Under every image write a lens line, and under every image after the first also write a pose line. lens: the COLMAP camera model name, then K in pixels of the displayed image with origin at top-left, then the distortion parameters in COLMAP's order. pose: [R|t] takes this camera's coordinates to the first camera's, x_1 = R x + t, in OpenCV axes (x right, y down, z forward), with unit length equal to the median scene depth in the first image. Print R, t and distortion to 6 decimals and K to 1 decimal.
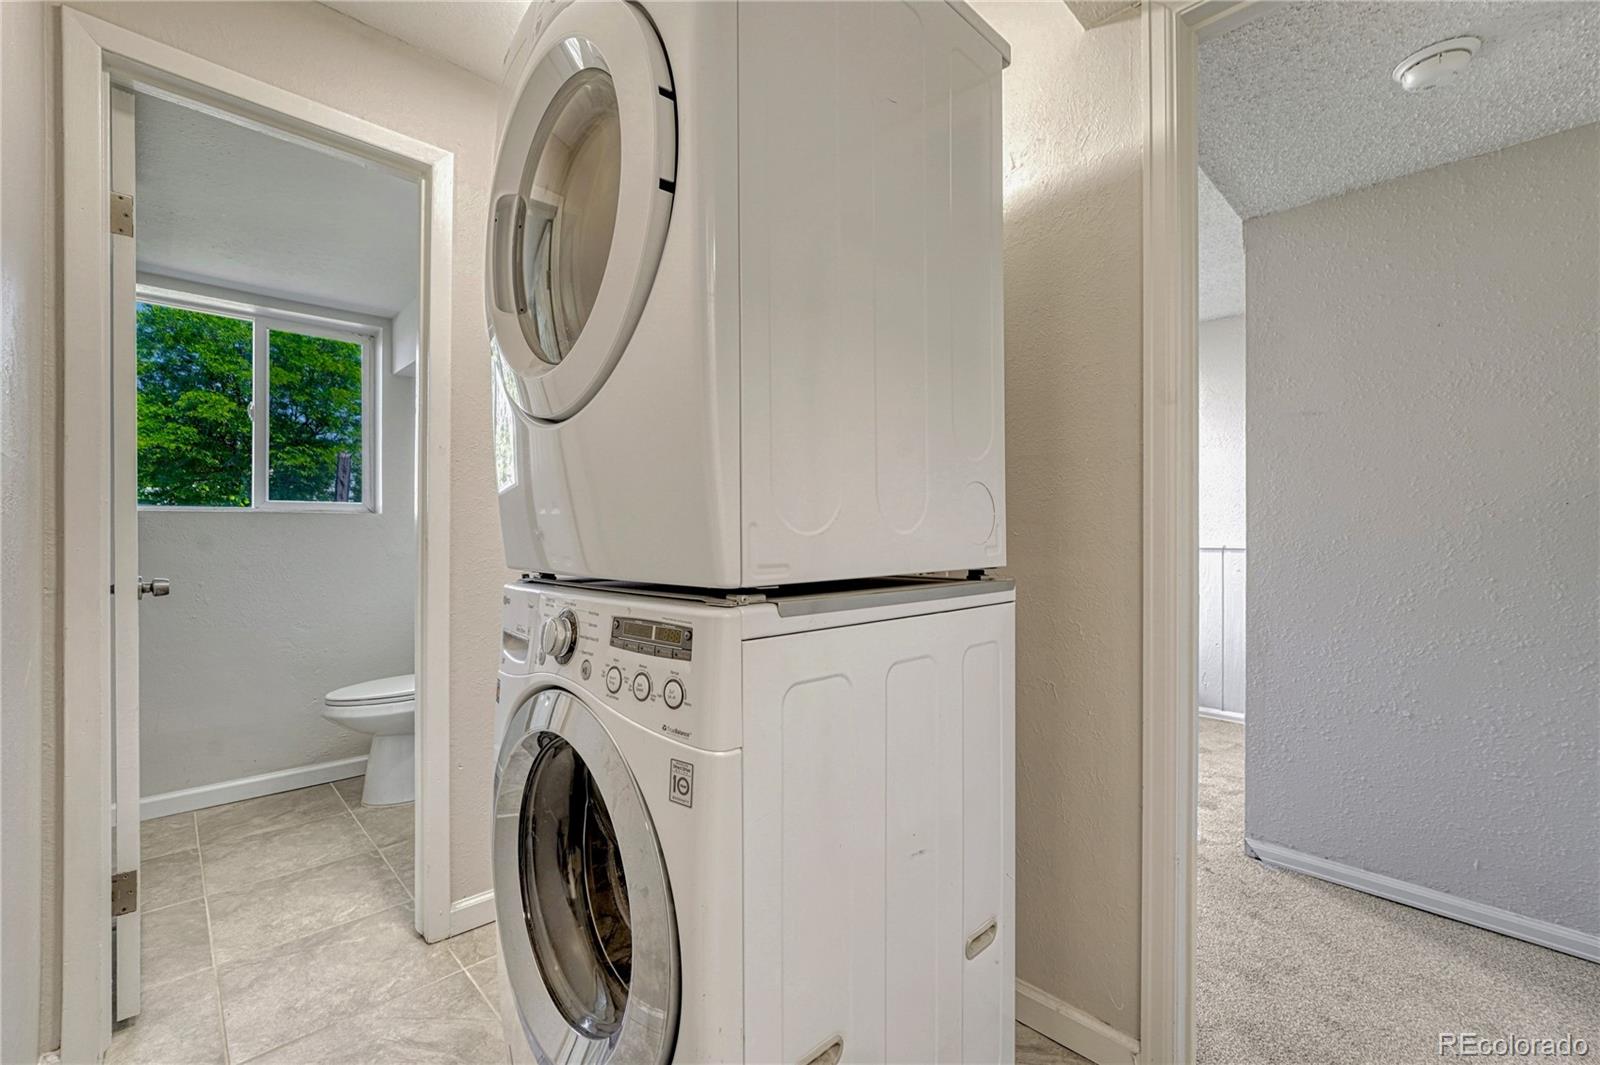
lens RADIAL K [[662.5, 0, 800.0], [0, 662.5, 532.5], [0, 0, 1]] dist [0.000662, 0.000788]
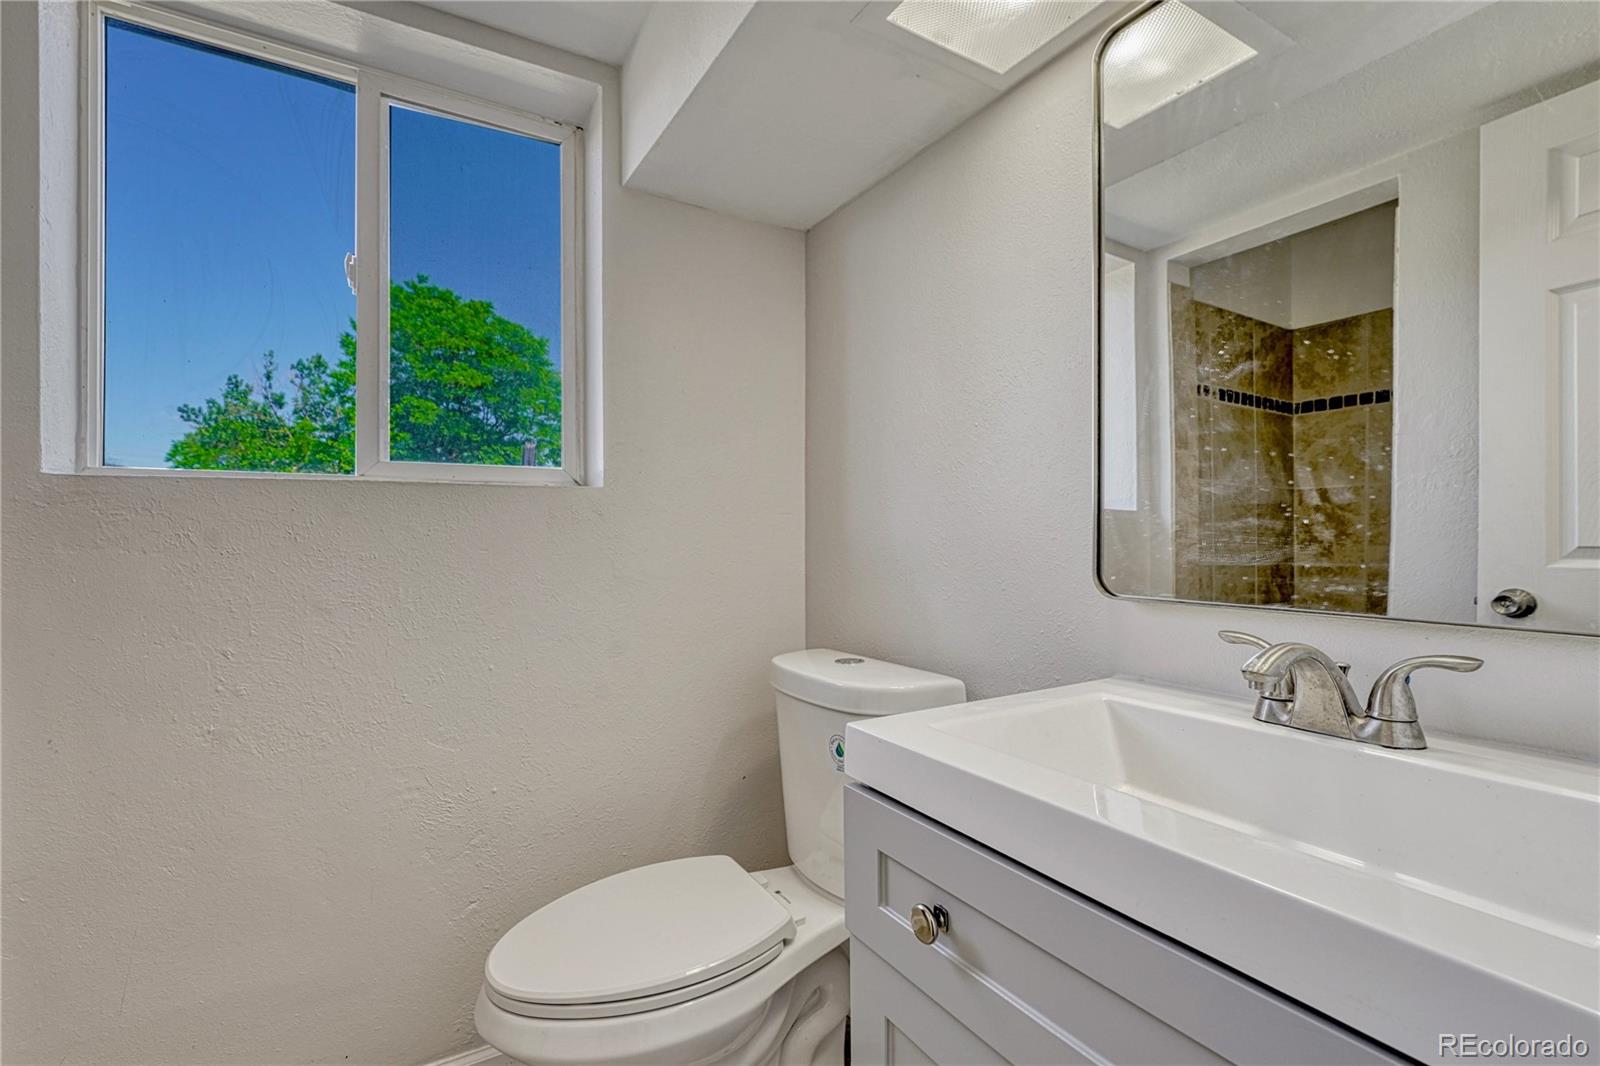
lens RADIAL K [[699.5, 0, 800.0], [0, 699.5, 533.0], [0, 0, 1]] dist [0.000344, 0.000032]
pose [[0.972626, -0.002622, -0.232363, -0.574675], [0.001410, 0.999985, -0.005381, 0.009060], [0.232373, 0.004907, 0.972614, 0.838585]]
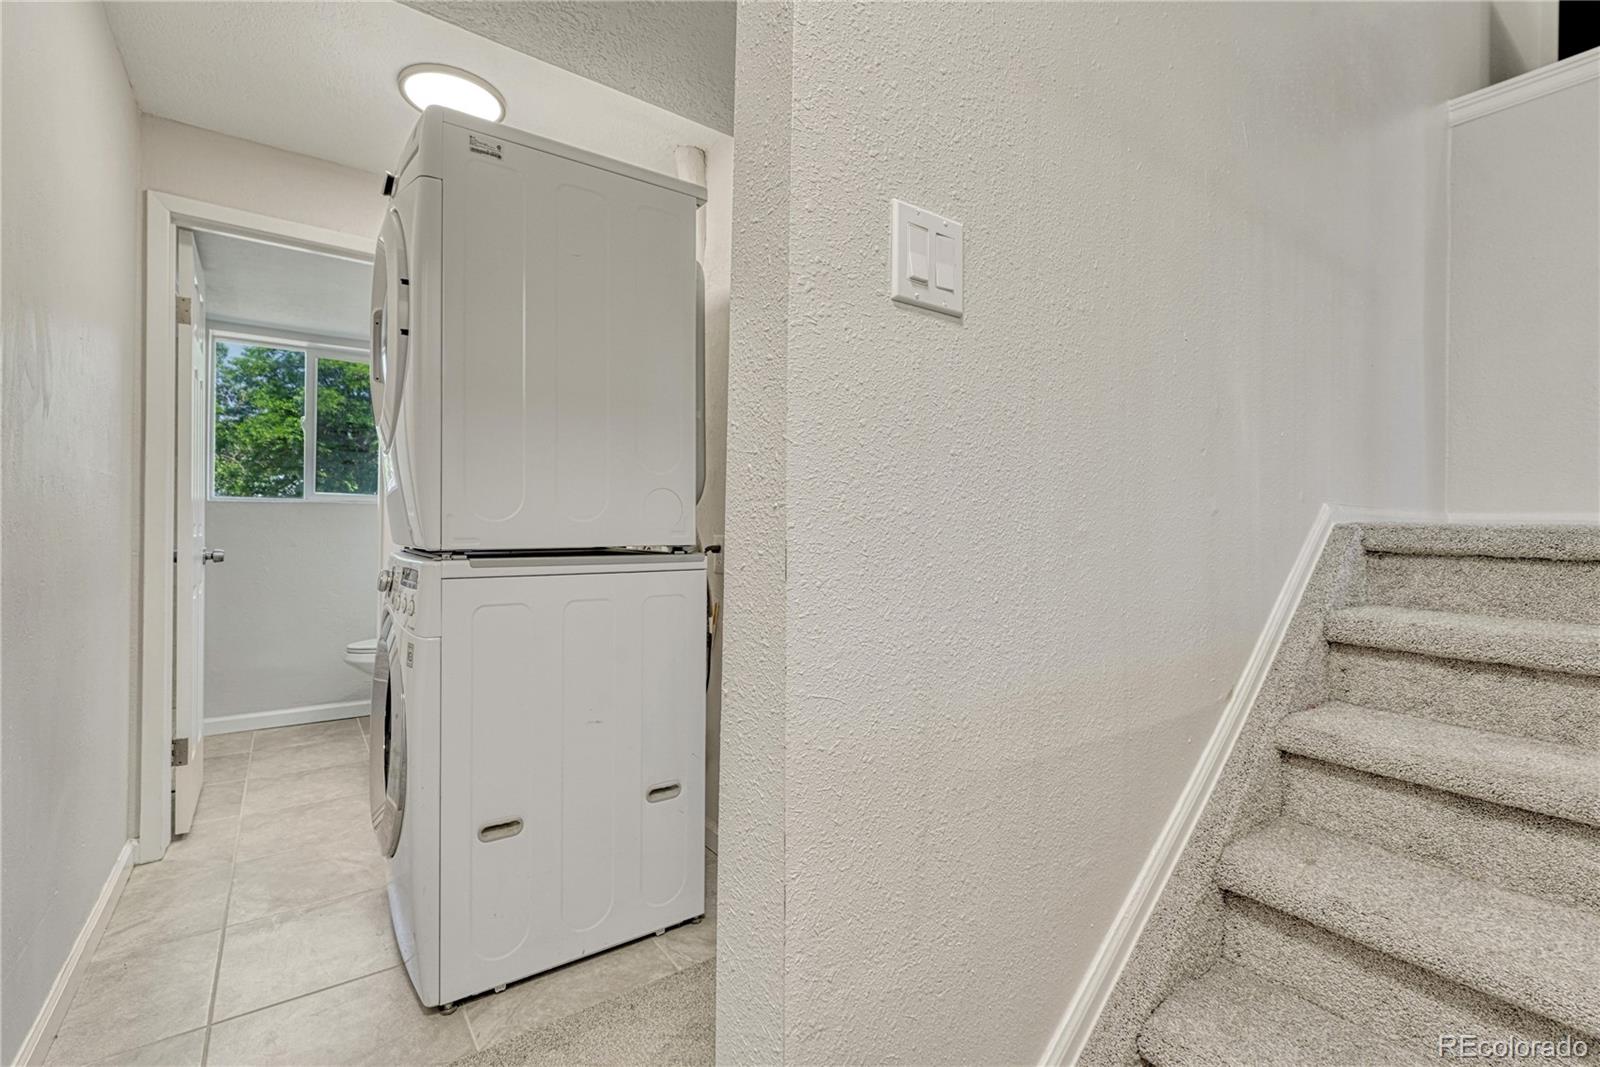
lens RADIAL K [[698.5, 0, 799.7], [0, 698.5, 518.7], [0, 0, 1]] dist [0.027575, -0.012211]
pose [[0.990165, 0.006502, -0.139752, 0.432954], [-0.006935, 0.999973, -0.002610, -0.001835], [0.139731, 0.003554, 0.990183, -0.294177]]
